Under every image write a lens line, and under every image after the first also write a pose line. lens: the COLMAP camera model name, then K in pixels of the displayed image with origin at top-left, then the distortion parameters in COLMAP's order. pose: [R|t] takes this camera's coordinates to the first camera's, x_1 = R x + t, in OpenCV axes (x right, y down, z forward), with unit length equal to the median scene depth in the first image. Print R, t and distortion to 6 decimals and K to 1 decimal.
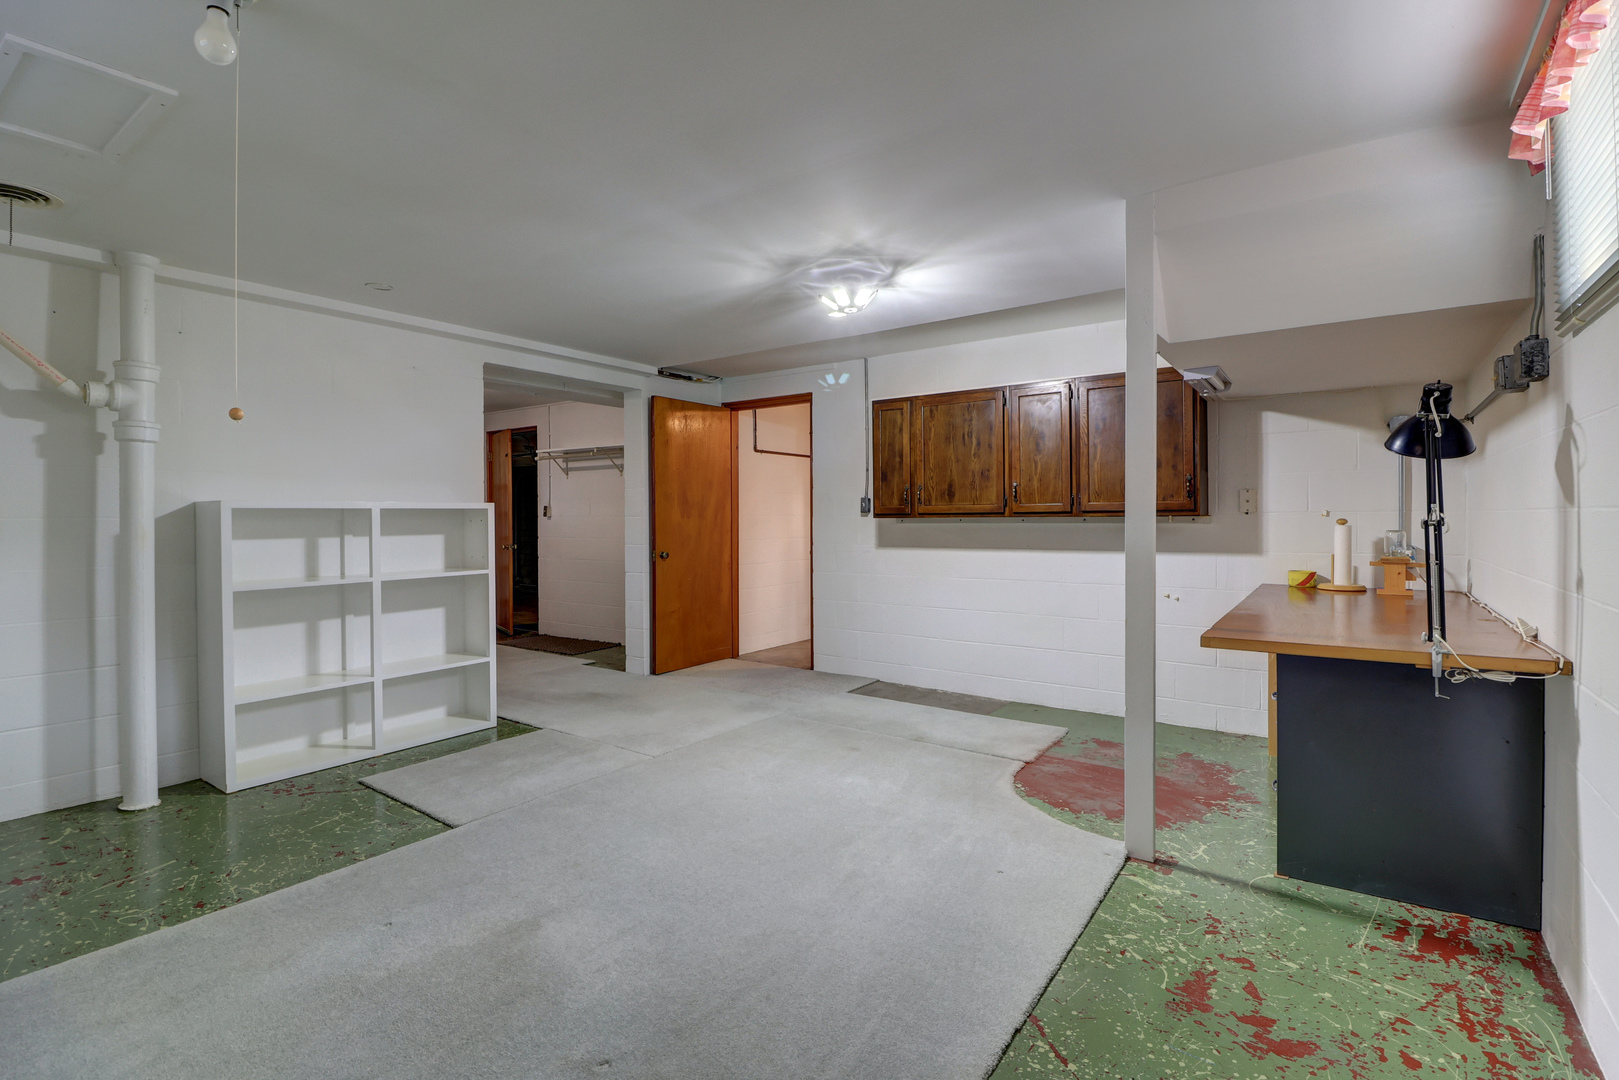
lens RADIAL K [[750.9, 0, 814.5], [0, 750.9, 522.7], [0, 0, 1]] dist [-0.000832, -0.014038]
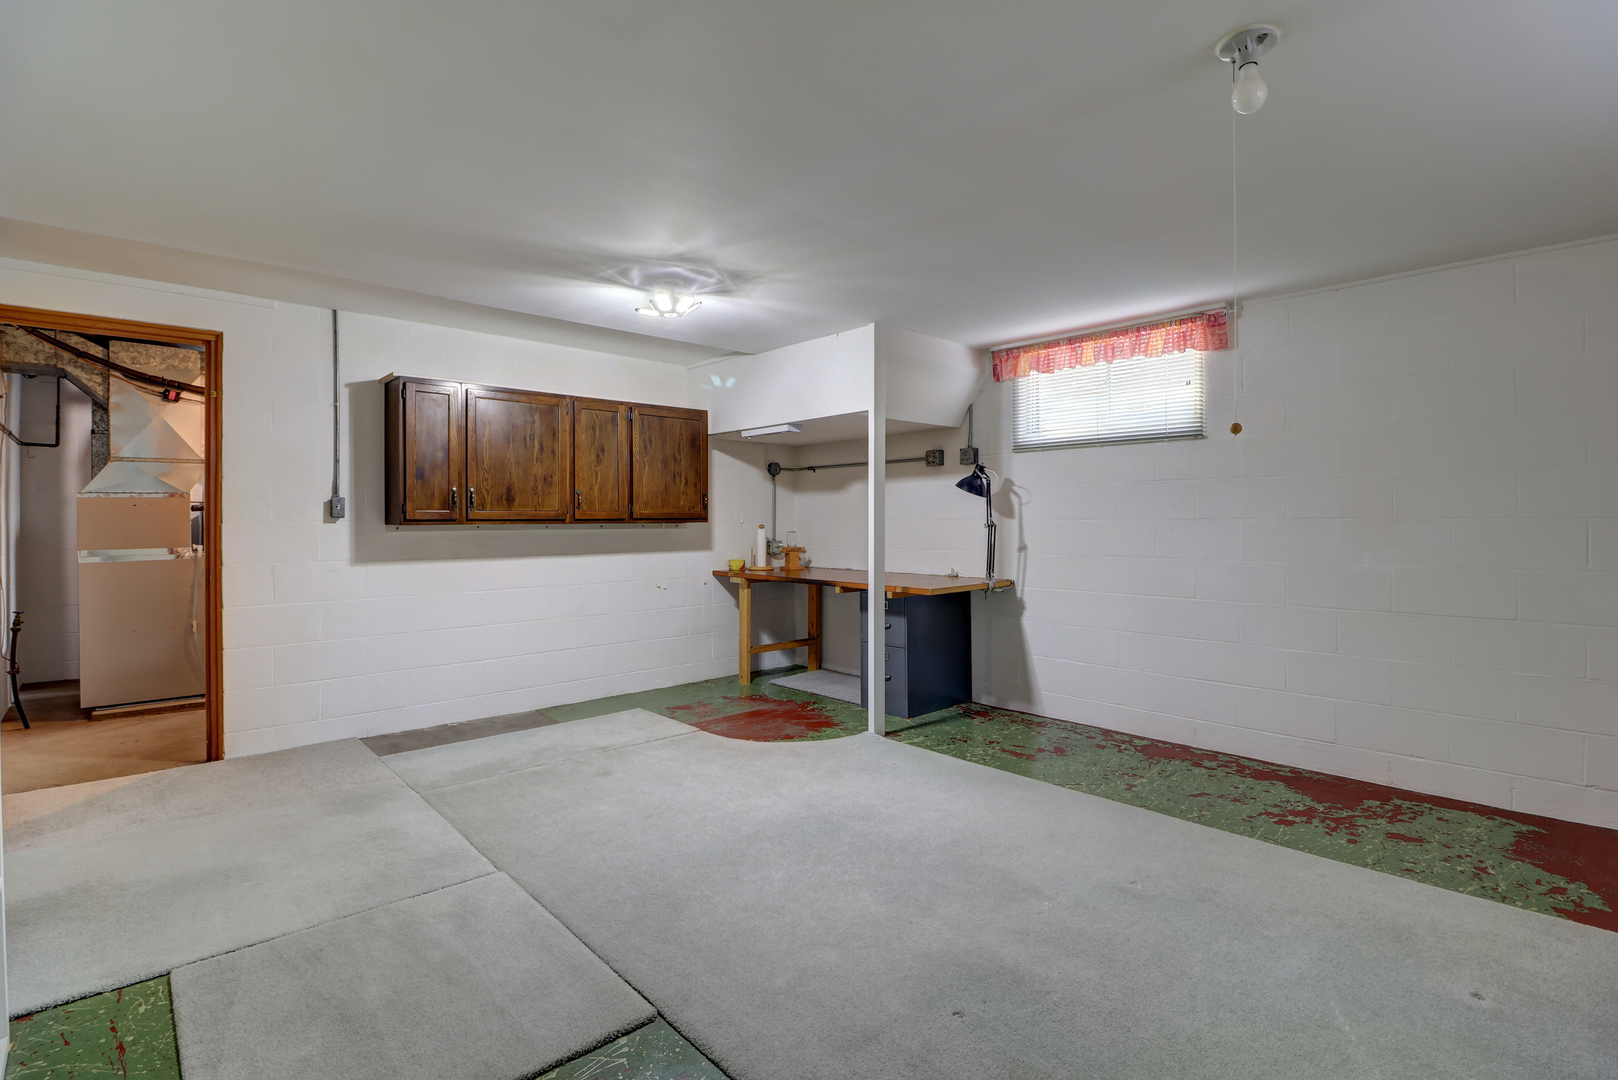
lens RADIAL K [[750.4, 0, 814.0], [0, 750.4, 522.7], [0, 0, 1]] dist [-0.000832, -0.014038]
pose [[0.200942, 0.002525, 0.979600, -0.713642], [0.009030, 0.999949, -0.004430, -0.001357], [-0.979562, 0.009736, 0.200909, 0.496651]]
